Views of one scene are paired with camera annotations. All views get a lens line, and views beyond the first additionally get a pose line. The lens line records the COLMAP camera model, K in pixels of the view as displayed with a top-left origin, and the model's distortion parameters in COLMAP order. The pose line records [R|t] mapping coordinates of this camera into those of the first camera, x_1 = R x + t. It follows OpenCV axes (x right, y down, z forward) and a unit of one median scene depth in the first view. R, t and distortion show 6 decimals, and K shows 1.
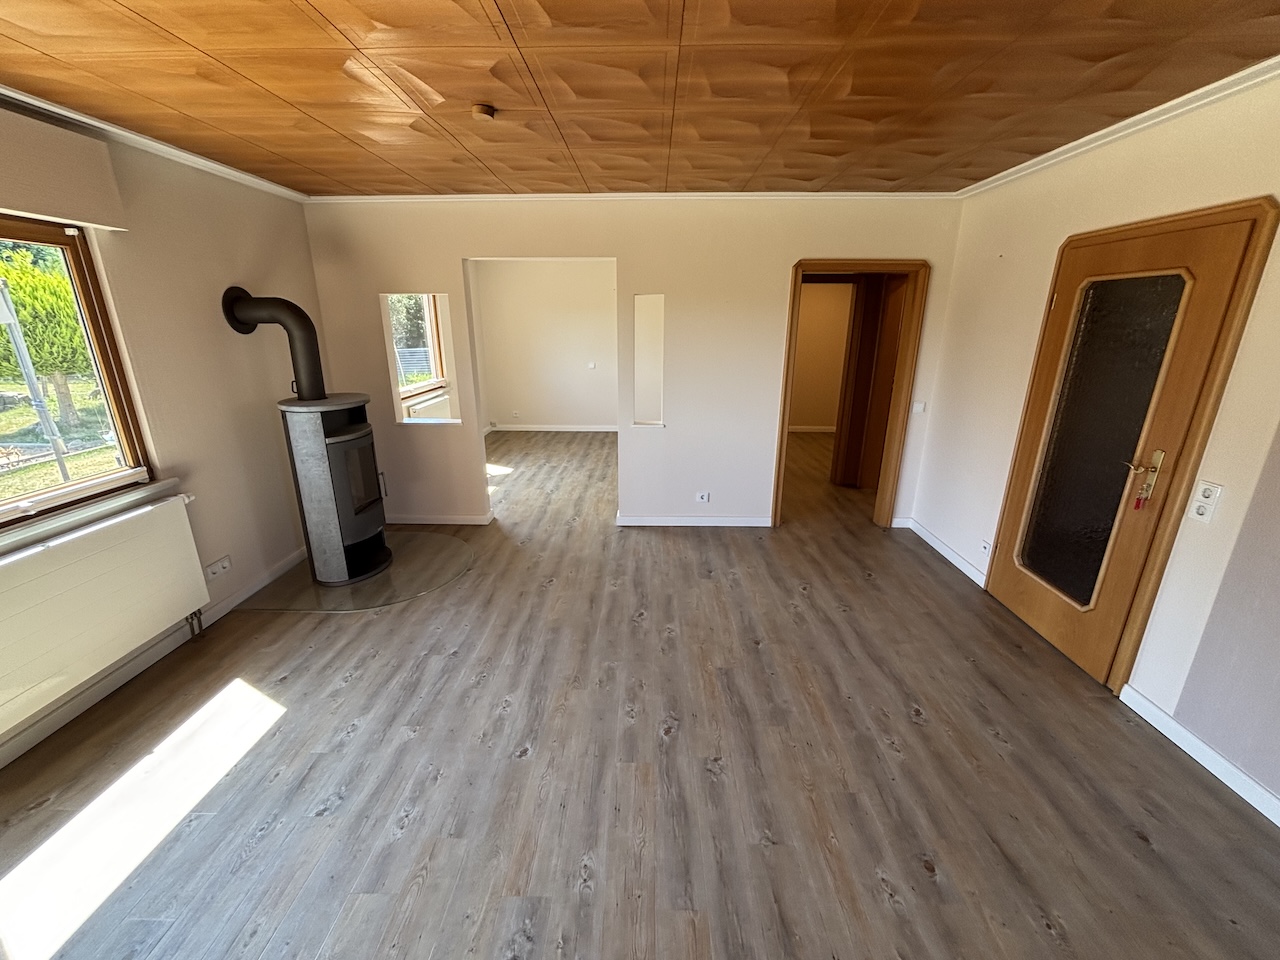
lens RADIAL K [[521.8, 0, 645.0], [0, 521.8, 476.7], [0, 0, 1]] dist [-0.000529, -0.000853]
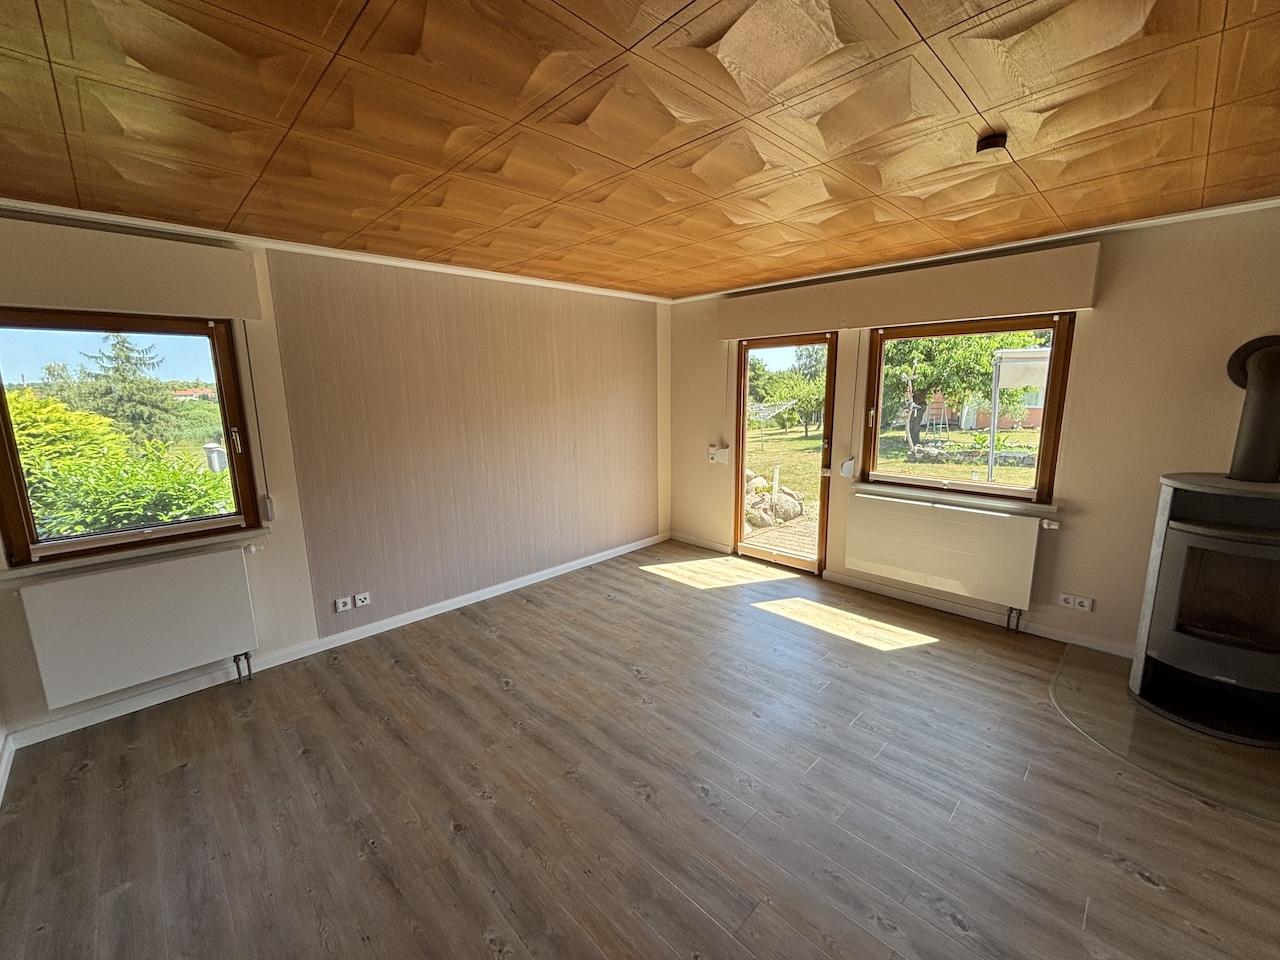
lens RADIAL K [[521.8, 0, 633.6], [0, 521.8, 479.3], [0, 0, 1]] dist [-0.000529, -0.000853]
pose [[-0.710437, 0.136655, -0.690366, 0.600166], [-0.184359, 0.910571, 0.369962, -0.316320], [0.679185, 0.390109, -0.621710, 1.047593]]
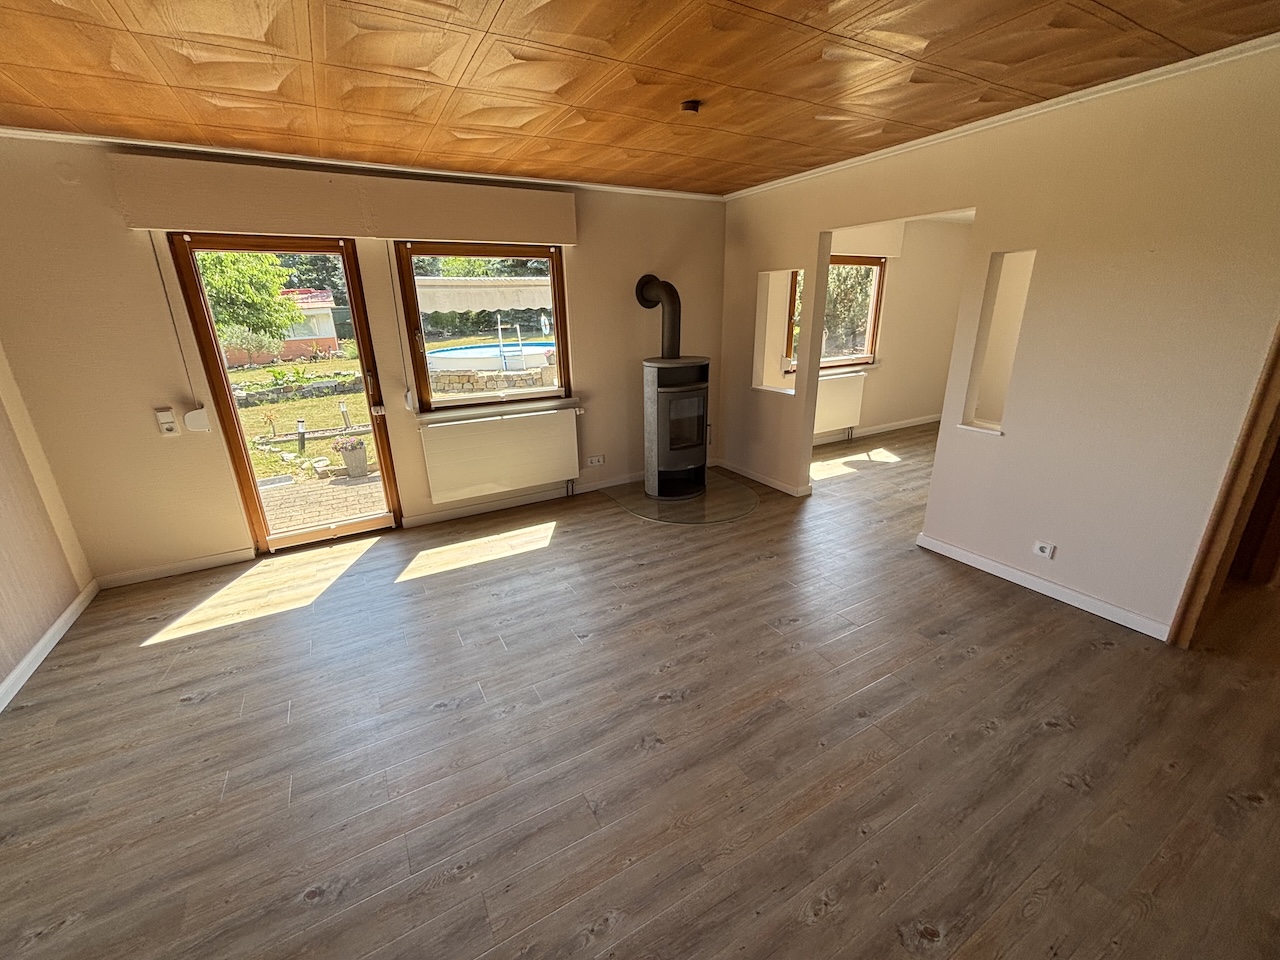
lens RADIAL K [[521.8, 0, 642.4], [0, 521.8, 481.8], [0, 0, 1]] dist [-0.000529, -0.000853]
pose [[0.511594, 0.267711, -0.816457, 0.606190], [-0.227390, 0.958527, 0.171812, -0.070459], [0.828593, 0.097757, 0.551251, 0.286925]]
